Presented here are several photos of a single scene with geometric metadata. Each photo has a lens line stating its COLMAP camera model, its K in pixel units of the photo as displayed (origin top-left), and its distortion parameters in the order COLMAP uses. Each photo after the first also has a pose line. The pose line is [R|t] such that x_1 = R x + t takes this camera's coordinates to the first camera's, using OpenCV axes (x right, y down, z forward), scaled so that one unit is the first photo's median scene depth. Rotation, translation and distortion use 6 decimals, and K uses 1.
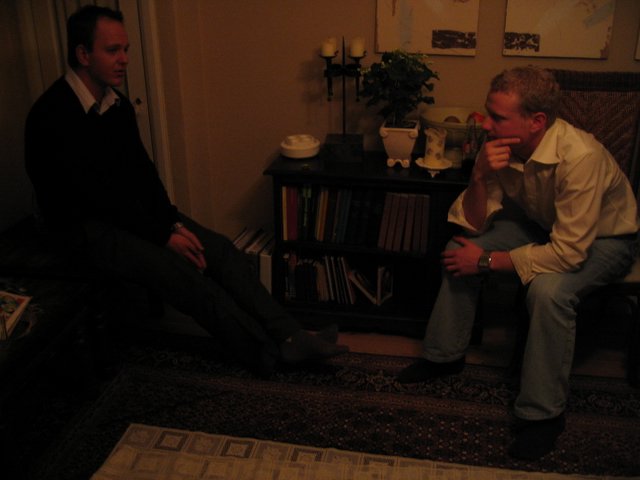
lens RADIAL K [[684.0, 0, 319.0], [0, 684.0, 240.3], [0, 0, 1]] dist [-0.066696, 0.000000]
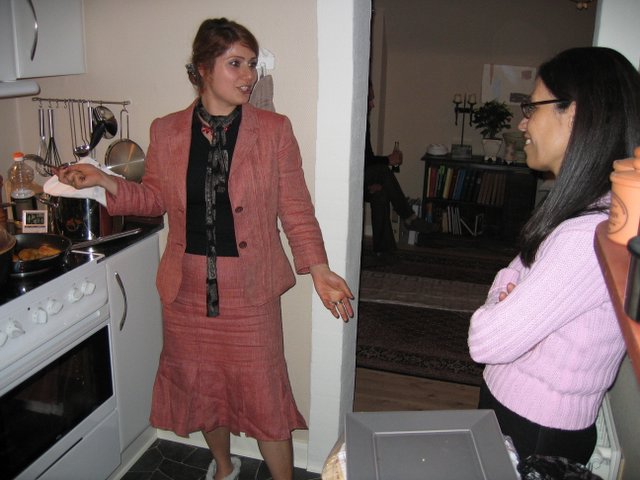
lens RADIAL K [[684.0, 0, 319.8], [0, 684.0, 239.4], [0, 0, 1]] dist [-0.066696, 0.000000]
pose [[0.995565, 0.063429, -0.069482, -0.214325], [-0.071033, 0.991043, -0.113088, 0.363571], [0.061687, 0.117522, 0.991153, -0.905077]]
